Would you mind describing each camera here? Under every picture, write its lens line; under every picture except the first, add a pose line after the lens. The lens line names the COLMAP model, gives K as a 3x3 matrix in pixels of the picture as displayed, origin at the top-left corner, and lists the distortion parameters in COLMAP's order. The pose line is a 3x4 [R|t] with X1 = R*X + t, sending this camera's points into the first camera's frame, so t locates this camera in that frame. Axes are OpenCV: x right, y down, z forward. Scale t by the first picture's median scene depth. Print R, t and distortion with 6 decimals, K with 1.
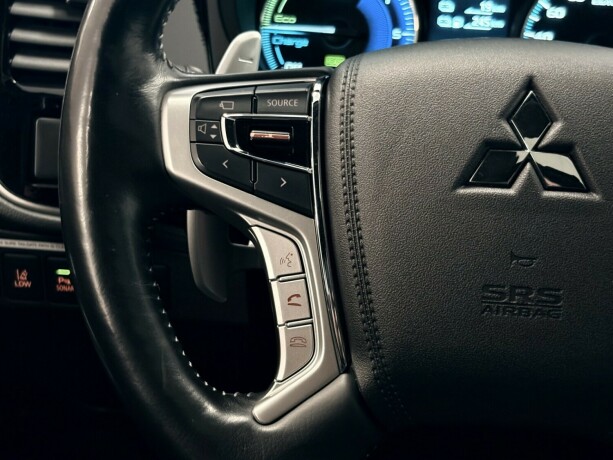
lens RADIAL K [[1111.0, 0, 306.5], [0, 1111.0, 230.0], [0, 0, 1]] dist [0.265502, -0.925793]
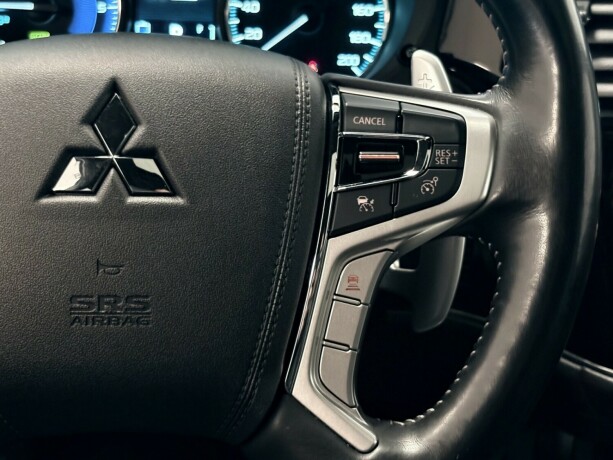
lens RADIAL K [[1111.0, 0, 306.5], [0, 1111.0, 230.0], [0, 0, 1]] dist [0.265502, -0.925793]
pose [[0.996992, -0.054175, 0.055420, 0.312226], [0.050468, 0.996527, 0.066238, -0.063237], [-0.058816, -0.063242, 0.996264, 0.011974]]
